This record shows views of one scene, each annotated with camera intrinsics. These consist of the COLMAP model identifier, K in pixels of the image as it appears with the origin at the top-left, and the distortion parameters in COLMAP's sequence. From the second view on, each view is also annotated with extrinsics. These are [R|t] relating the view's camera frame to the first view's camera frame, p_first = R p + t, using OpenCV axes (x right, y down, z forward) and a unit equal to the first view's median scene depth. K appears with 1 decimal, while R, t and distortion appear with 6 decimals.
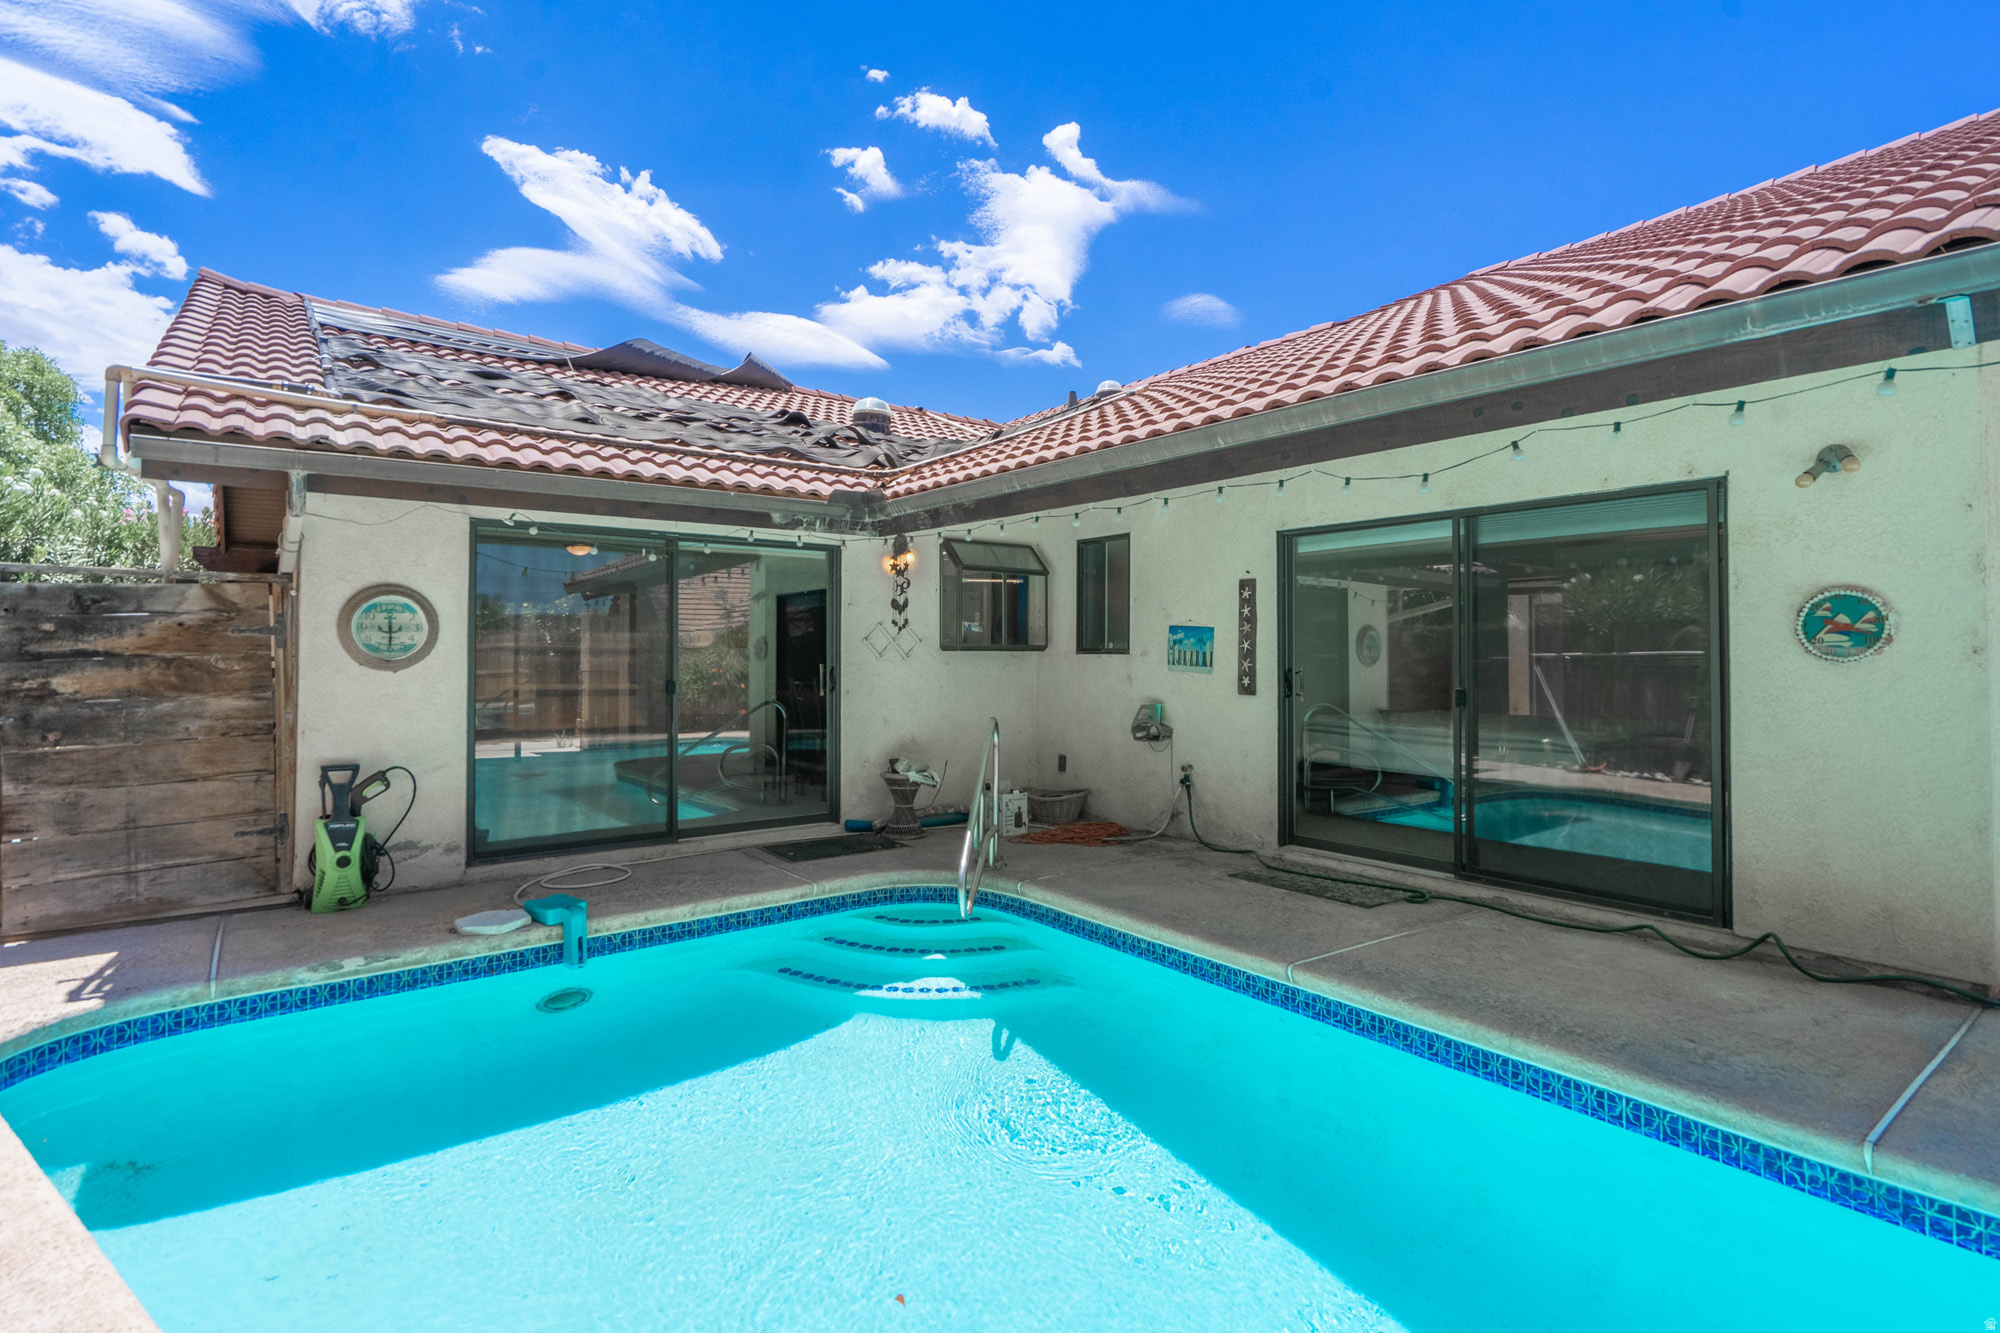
lens RADIAL K [[978.3, 0, 1002.8], [0, 978.3, 662.0], [0, 0, 1]] dist [0.007394, -0.002408]
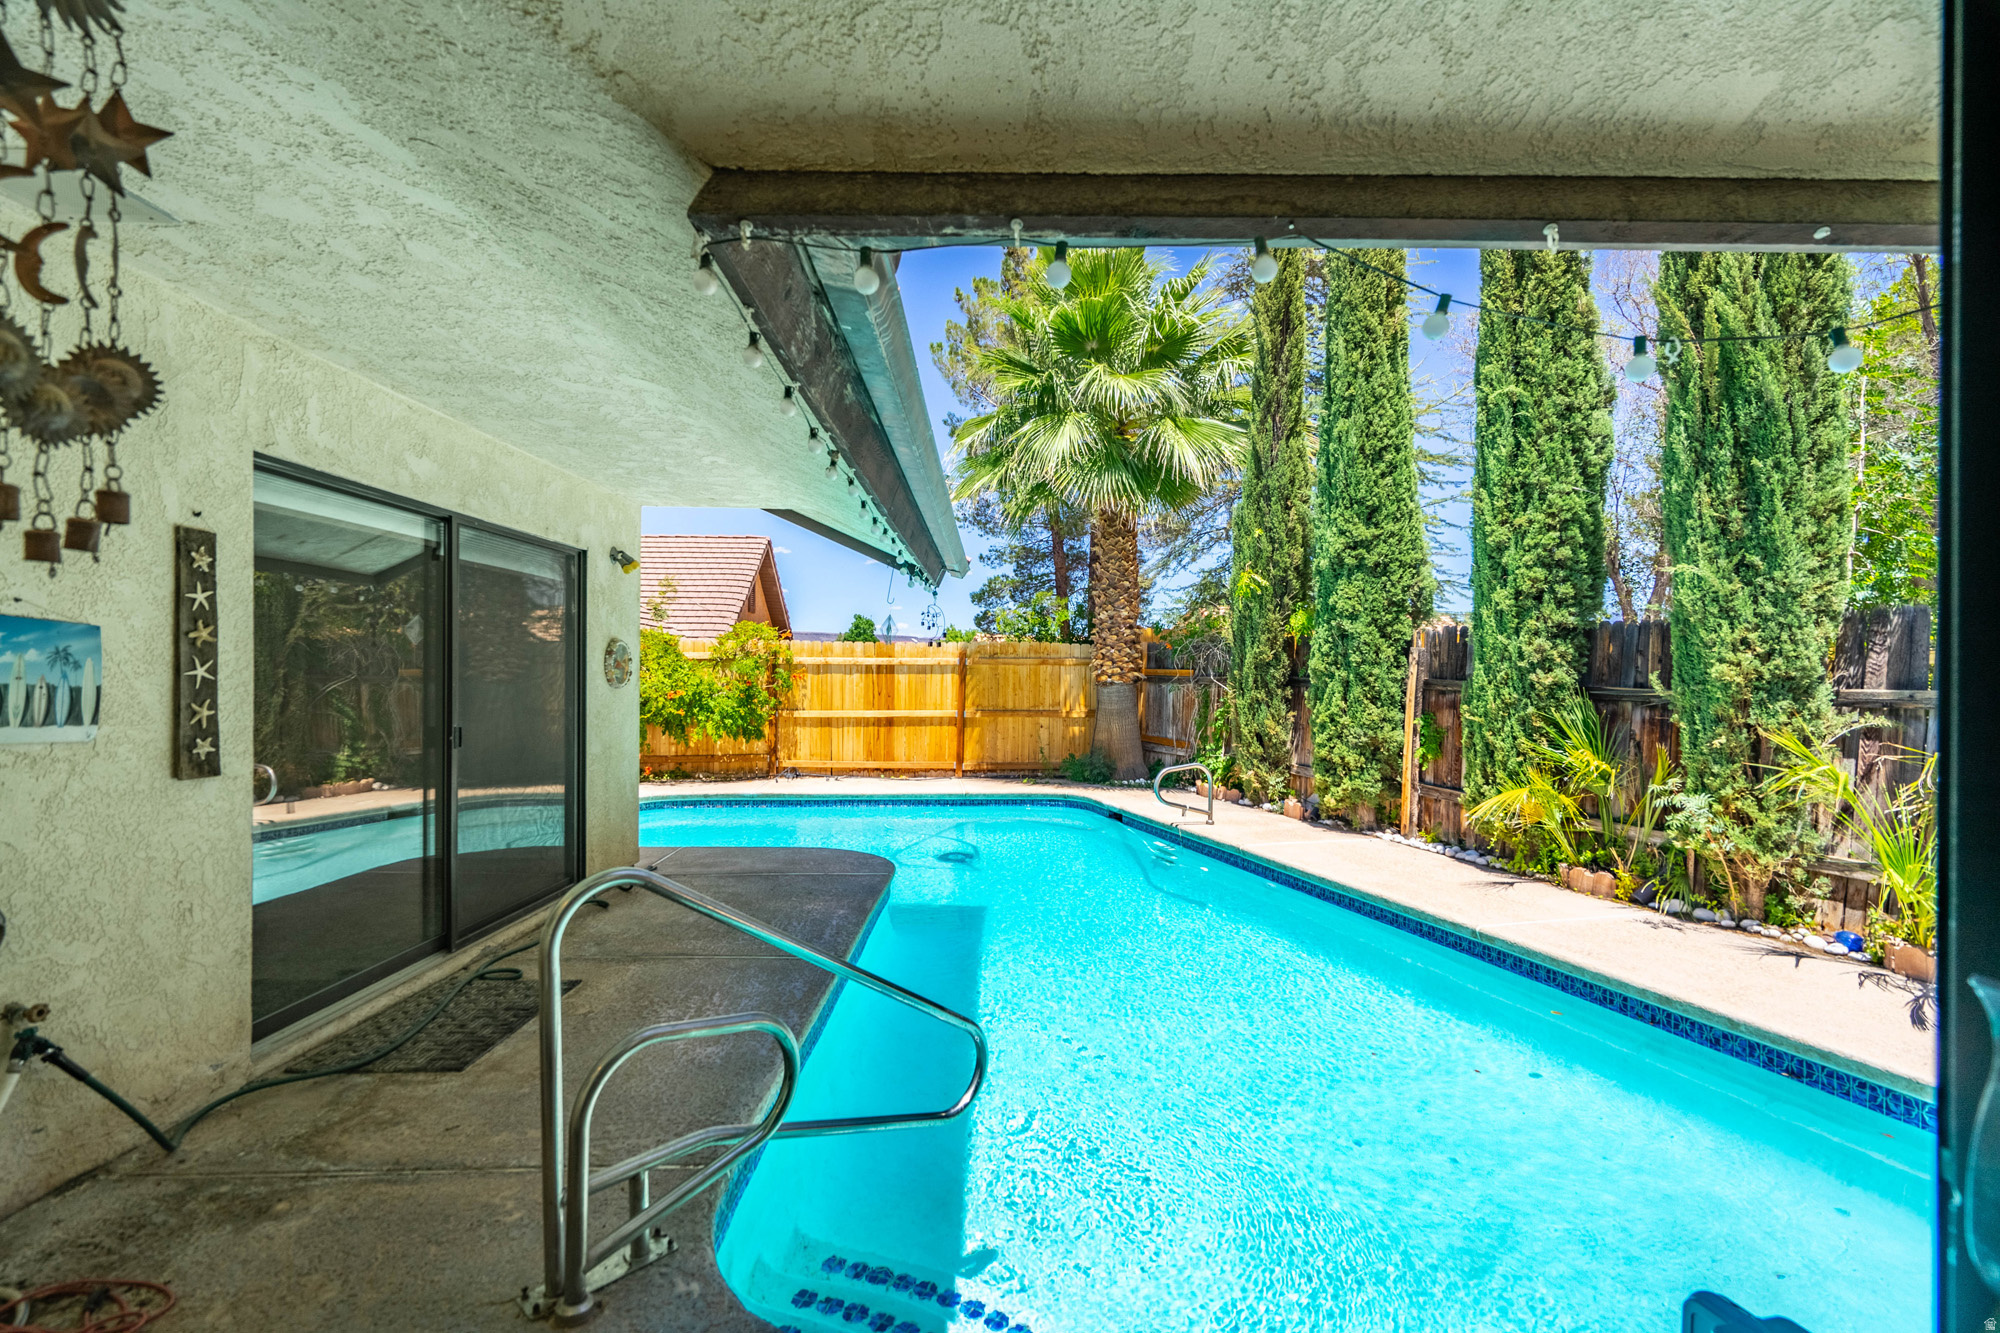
lens RADIAL K [[909.4, 0, 1004.3], [0, 909.4, 669.5], [0, 0, 1]] dist [0.006707, 0.001098]
pose [[-0.804703, -0.001447, 0.593675, -0.314837], [-0.003492, 0.999991, -0.002296, -0.018408], [-0.593667, -0.003920, -0.804701, 1.119650]]
